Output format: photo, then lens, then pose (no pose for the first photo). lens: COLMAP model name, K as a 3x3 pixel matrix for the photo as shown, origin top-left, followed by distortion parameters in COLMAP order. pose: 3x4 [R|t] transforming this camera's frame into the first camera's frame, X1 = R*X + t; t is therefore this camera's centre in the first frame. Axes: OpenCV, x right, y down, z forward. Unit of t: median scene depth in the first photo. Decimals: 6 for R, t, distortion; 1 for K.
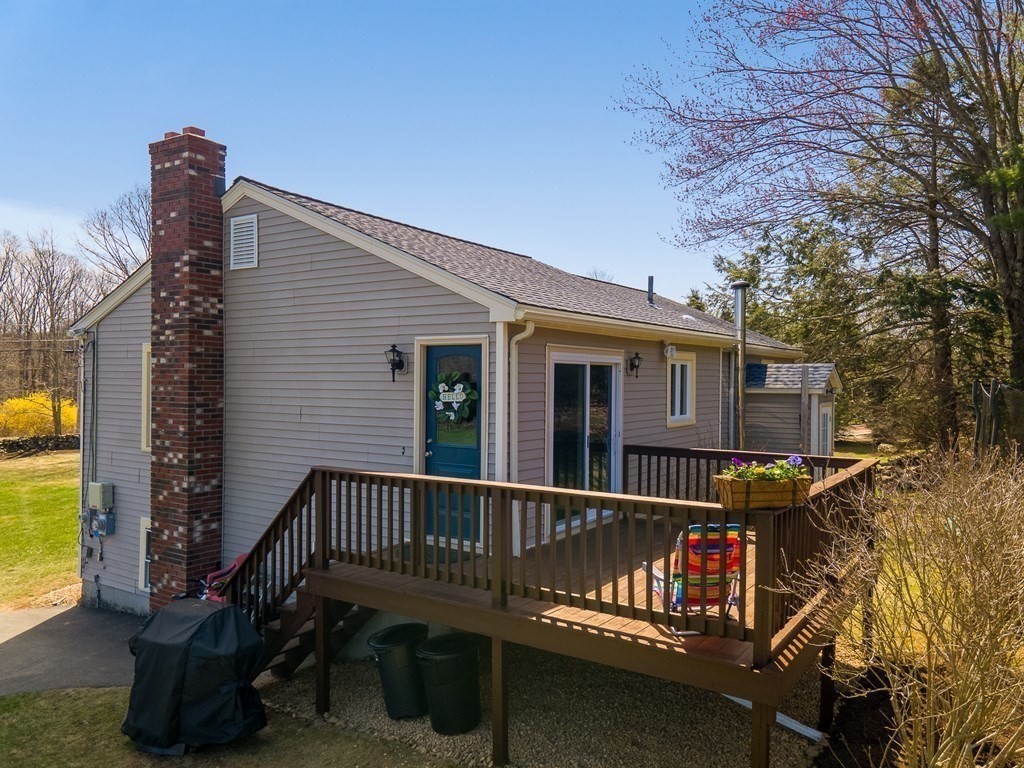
lens RADIAL K [[733.9, 0, 512.0], [0, 733.9, 384.0], [0, 0, 1]] dist [0.050343, 0.003121]
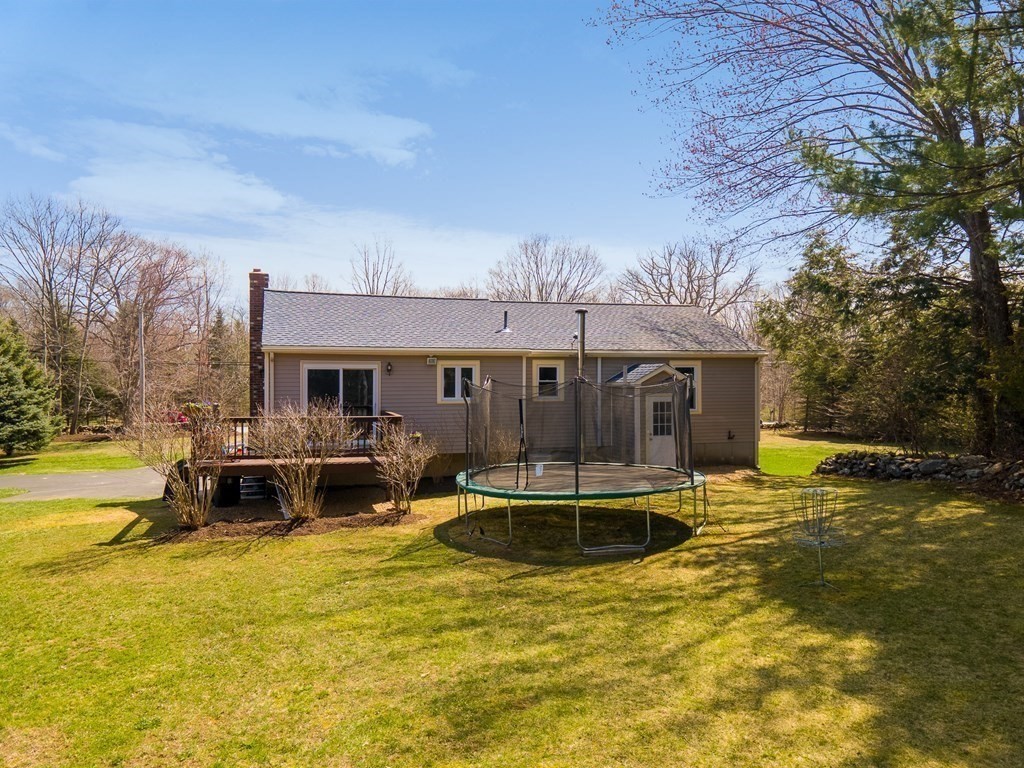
lens RADIAL K [[733.9, 0, 512.0], [0, 733.9, 384.0], [0, 0, 1]] dist [0.050343, 0.003121]
pose [[0.785749, -0.003746, -0.618534, 1.586767], [0.000198, 0.999983, -0.005804, 0.024402], [0.618545, 0.004439, 0.785737, -0.299993]]
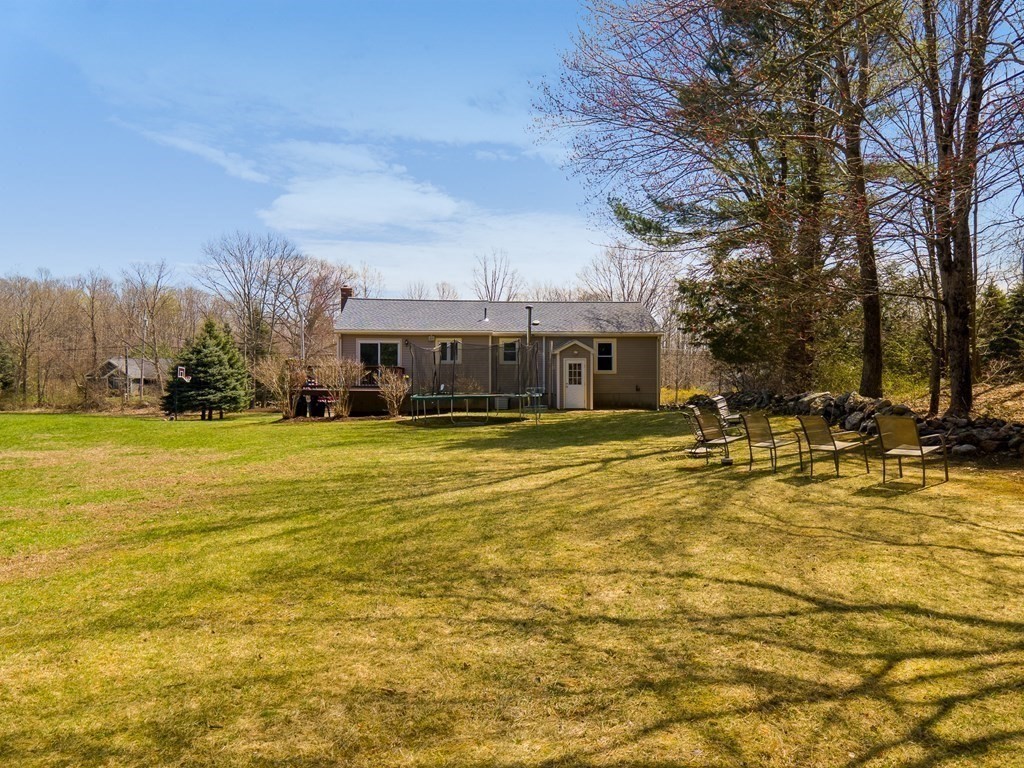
lens RADIAL K [[730.4, 0, 509.3], [0, 730.4, 403.1], [0, 0, 1]] dist [0.049441, 0.002739]
pose [[0.628877, 0.020150, -0.777243, 2.962874], [-0.004114, 0.999736, 0.022589, 0.163772], [0.777494, -0.011008, 0.628794, -0.686209]]
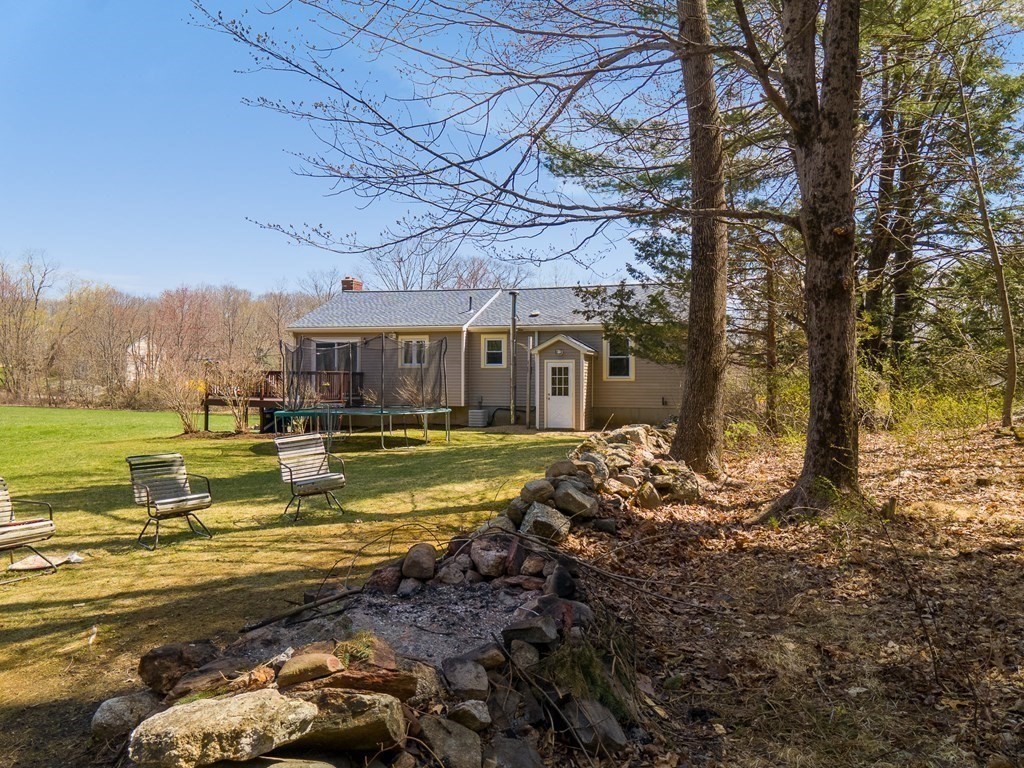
lens RADIAL K [[733.9, 0, 512.0], [0, 733.9, 384.0], [0, 0, 1]] dist [0.050343, 0.003121]
pose [[0.325592, 0.000624, -0.945510, 2.834313], [-0.010647, 0.999939, -0.003006, 0.124901], [0.945450, 0.011045, 0.325579, 0.633311]]
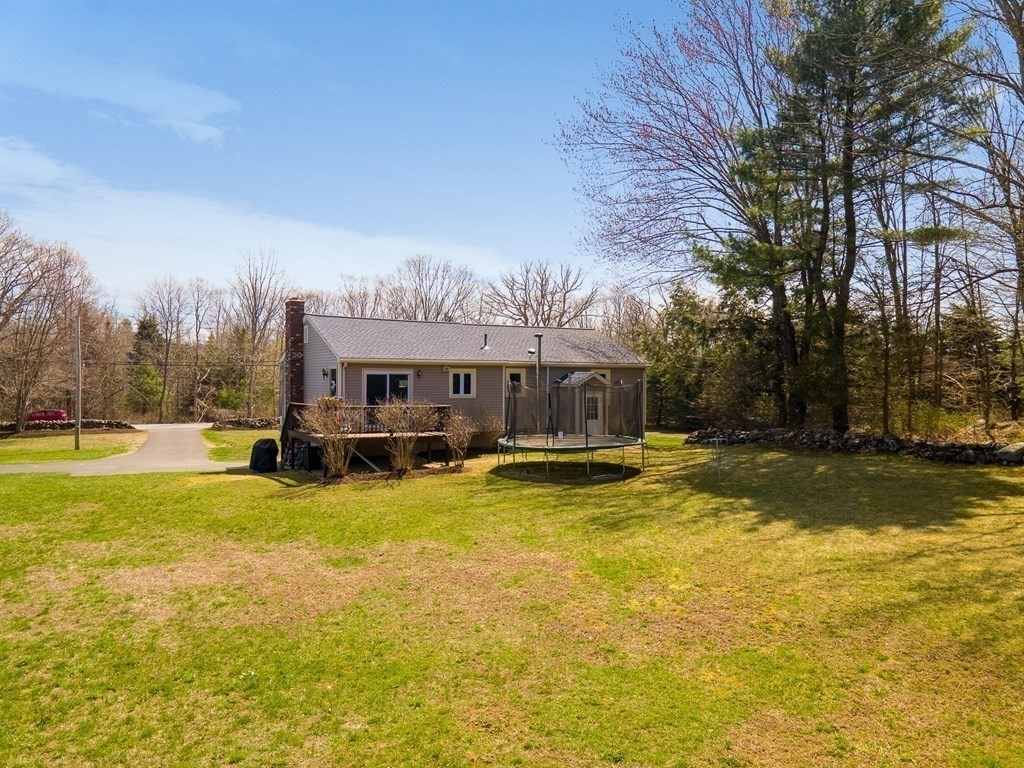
lens RADIAL K [[739.3, 0, 509.9], [0, 739.3, 377.6], [0, 0, 1]] dist [0.118401, -0.000472]
pose [[0.908462, -0.004203, -0.417947, 1.627152], [-0.002497, 0.999877, -0.015484, 0.028976], [0.417961, 0.015111, 0.908340, -1.374389]]
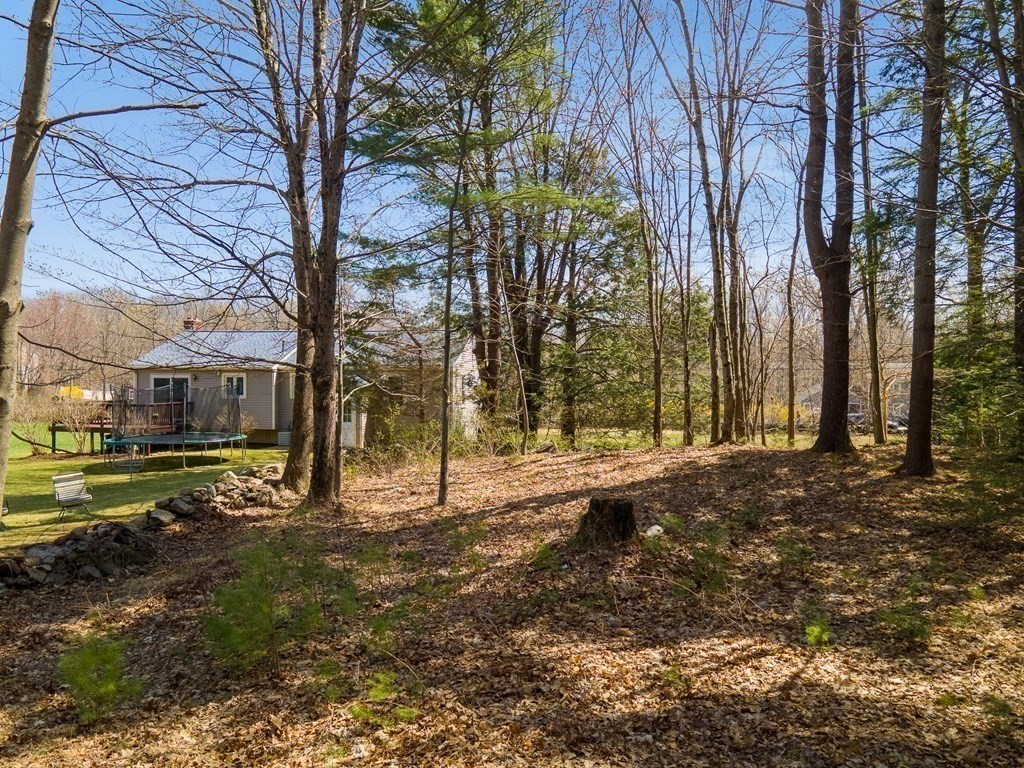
lens RADIAL K [[730.4, 0, 509.3], [0, 730.4, 403.1], [0, 0, 1]] dist [0.049441, 0.002739]
pose [[0.437432, 0.024682, -0.898912, 3.705081], [-0.008017, 0.999691, 0.023547, -0.002259], [0.899216, -0.003094, 0.437495, 0.820335]]
